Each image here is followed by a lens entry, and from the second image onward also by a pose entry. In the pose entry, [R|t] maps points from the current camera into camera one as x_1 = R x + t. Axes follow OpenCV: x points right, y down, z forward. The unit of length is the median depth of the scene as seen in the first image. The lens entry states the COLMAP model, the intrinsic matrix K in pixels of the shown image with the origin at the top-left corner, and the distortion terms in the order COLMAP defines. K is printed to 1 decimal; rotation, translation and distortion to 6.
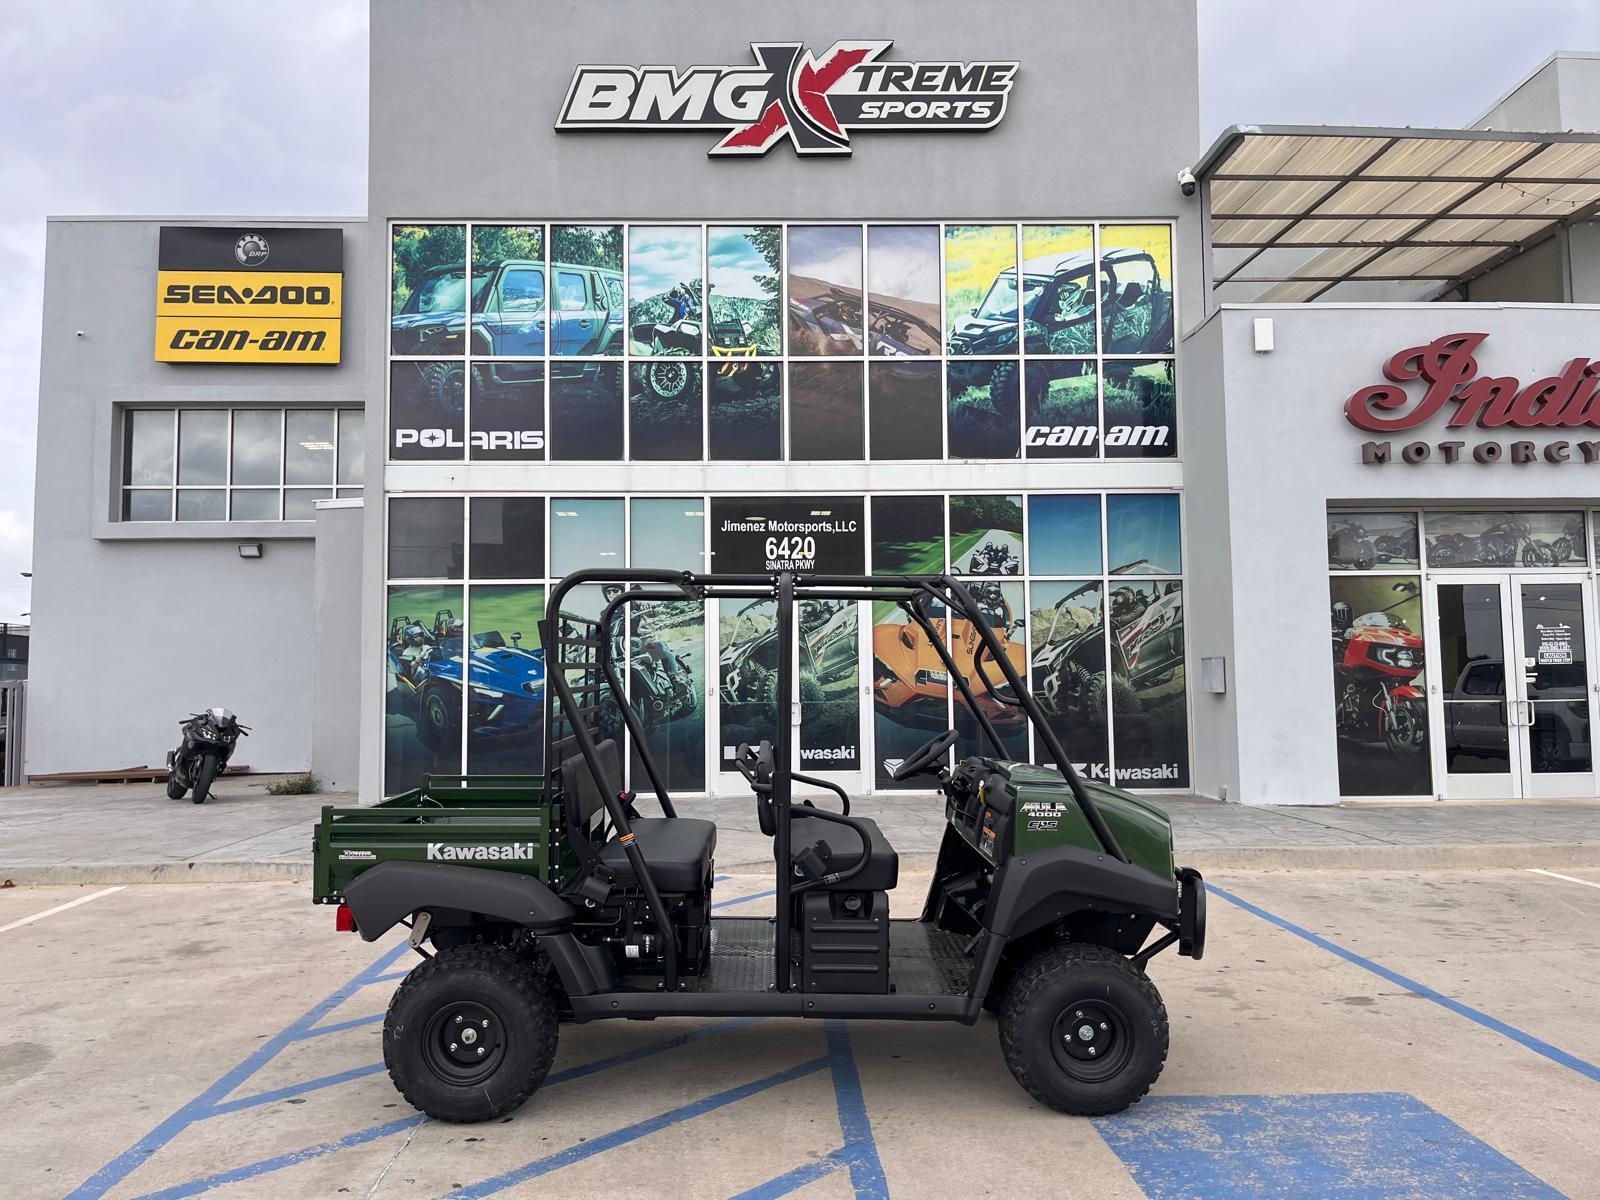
lens RADIAL K [[1231.8, 0, 791.9], [0, 1231.8, 596.5], [0, 0, 1]] dist [0.064220, -0.084122]
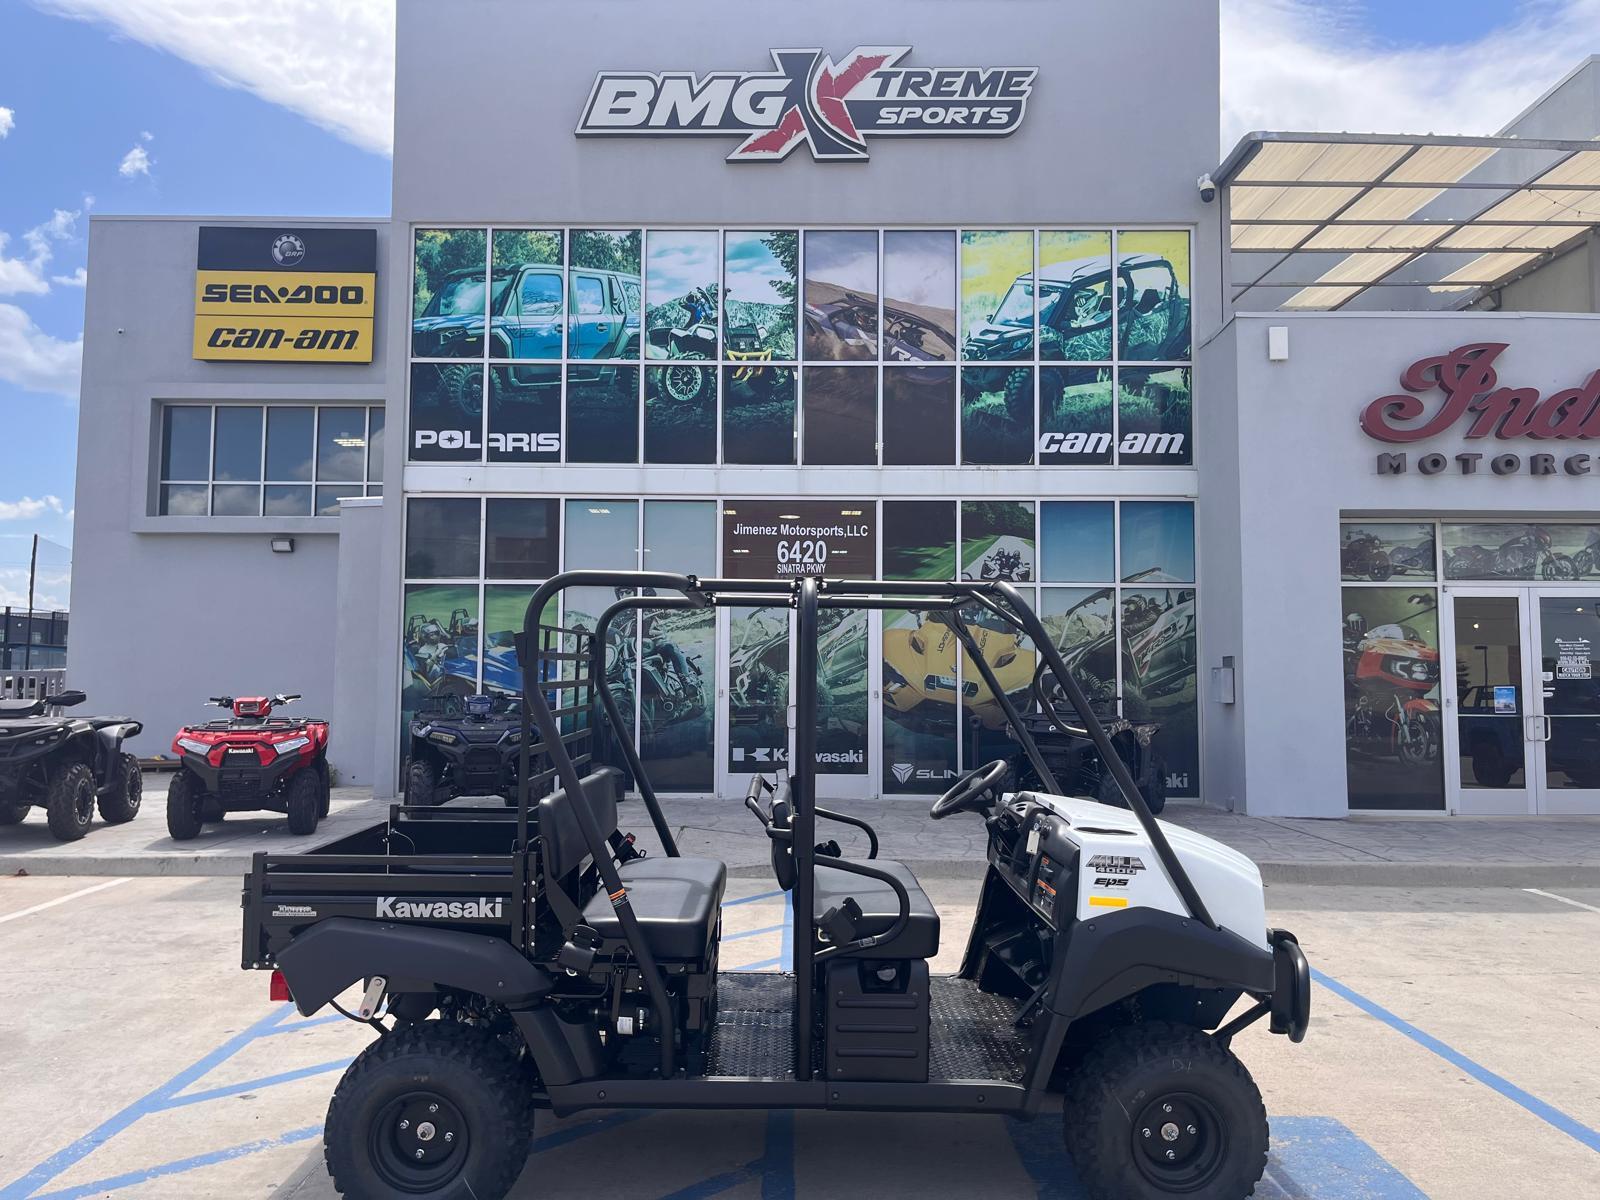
lens RADIAL K [[1231.8, 0, 791.9], [0, 1231.8, 596.5], [0, 0, 1]] dist [0.064220, -0.084122]
pose [[0.999379, 0.013012, -0.032760, 0.024020], [-0.012928, 0.999913, 0.002758, -0.005564], [0.032793, -0.002333, 0.999459, -0.005406]]
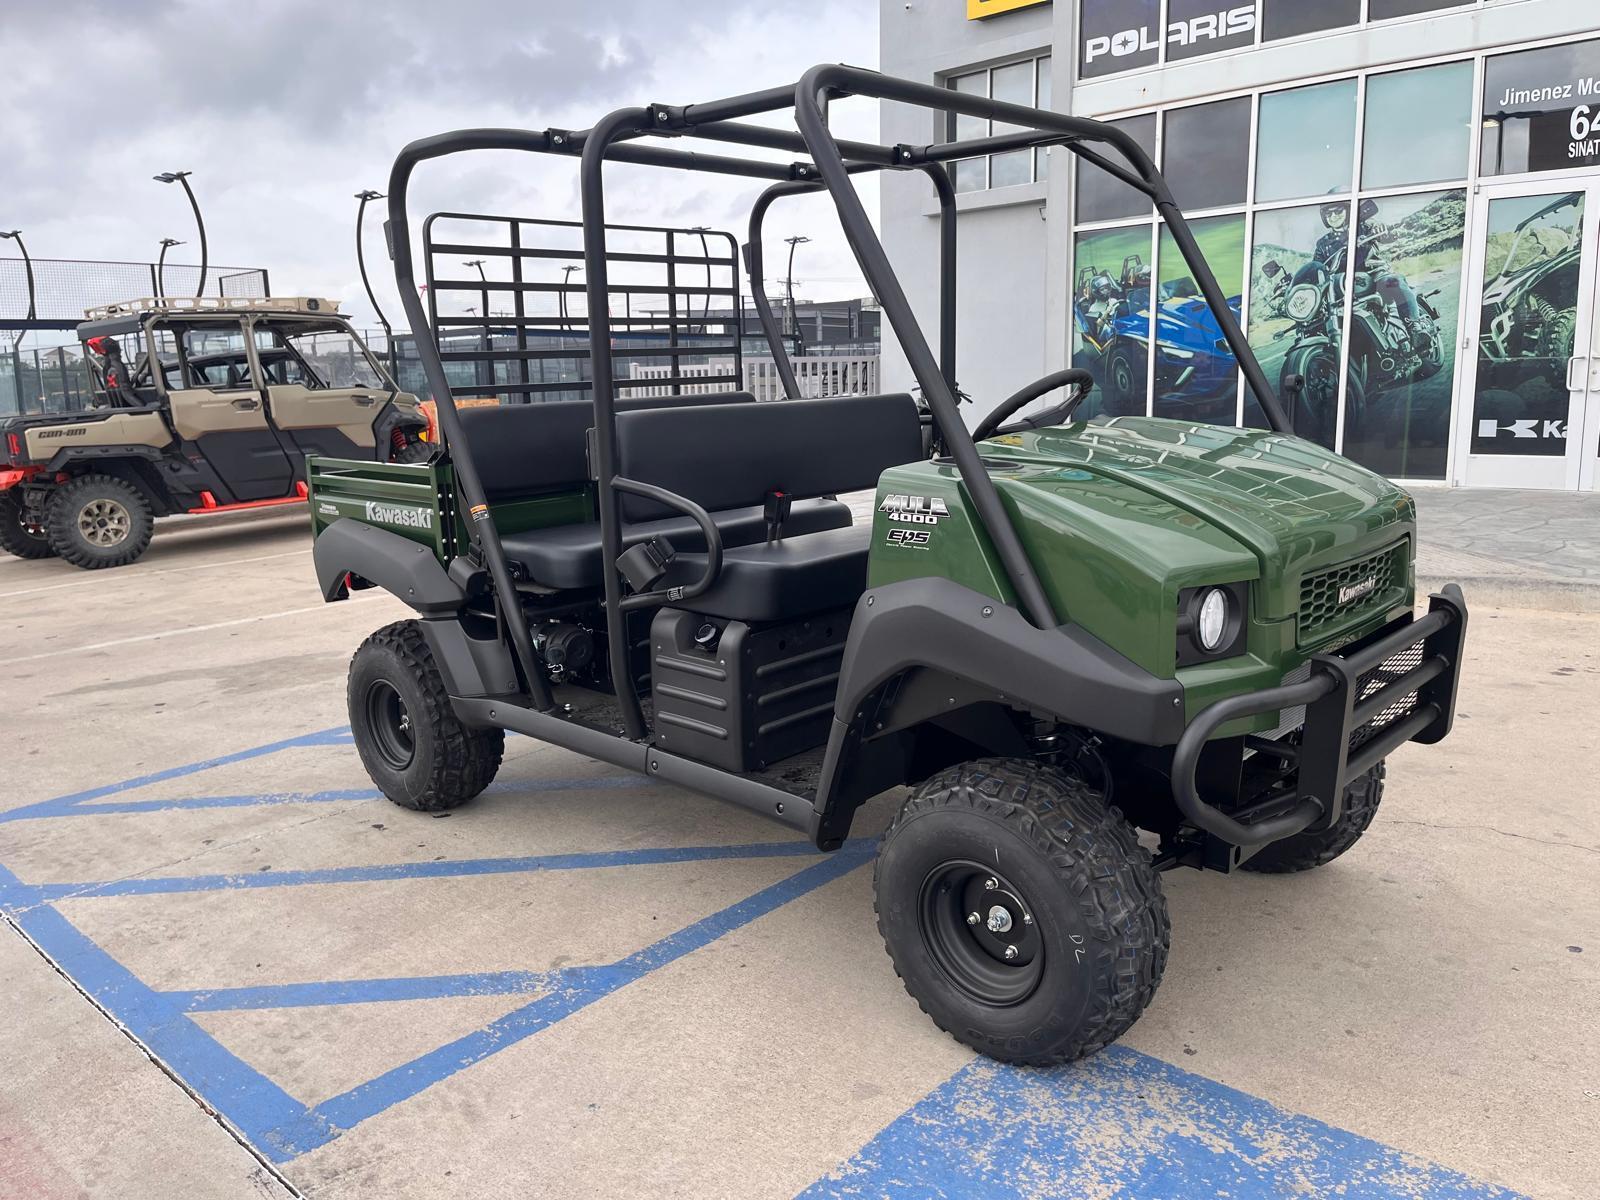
lens RADIAL K [[1231.8, 0, 791.9], [0, 1231.8, 596.5], [0, 0, 1]] dist [0.064220, -0.084122]
pose [[0.717659, 0.113052, -0.687157, 0.167276], [0.066986, 0.970953, 0.229703, 0.026499], [0.693166, -0.210879, 0.689240, 0.187175]]
